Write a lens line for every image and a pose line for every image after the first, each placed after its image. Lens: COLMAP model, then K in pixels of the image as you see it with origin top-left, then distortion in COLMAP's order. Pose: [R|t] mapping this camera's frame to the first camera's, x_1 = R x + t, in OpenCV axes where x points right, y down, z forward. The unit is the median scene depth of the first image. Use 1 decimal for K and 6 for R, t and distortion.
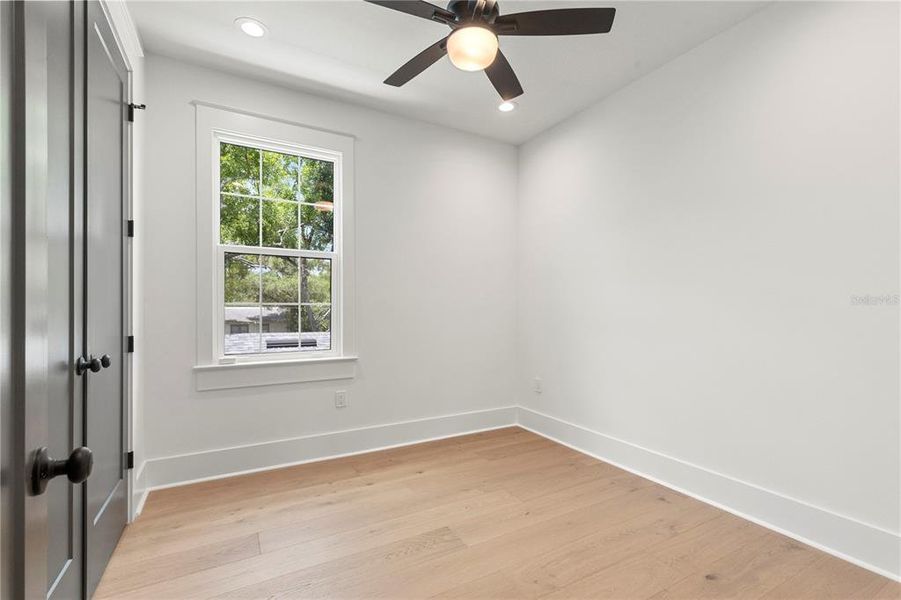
lens RADIAL K [[425.2, 0, 451.7], [0, 425.2, 304.3], [0, 0, 1]] dist [0.000076, -0.000604]
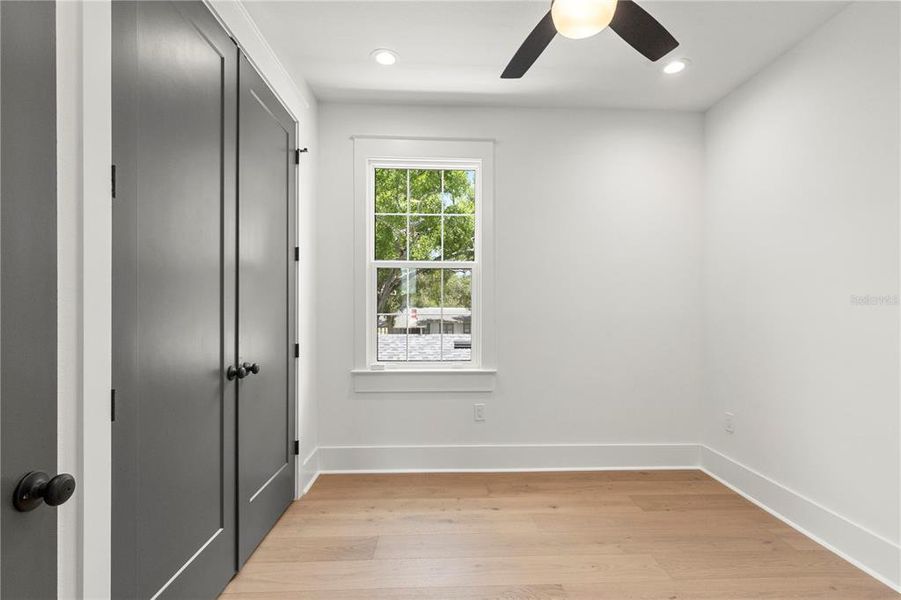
lens RADIAL K [[425.2, 0, 451.7], [0, 425.2, 304.3], [0, 0, 1]] dist [0.000076, -0.000604]
pose [[0.882539, -0.001931, -0.470235, 0.158519], [0.004240, 0.999984, 0.003852, -0.032471], [0.470220, -0.005393, 0.882533, 0.122604]]
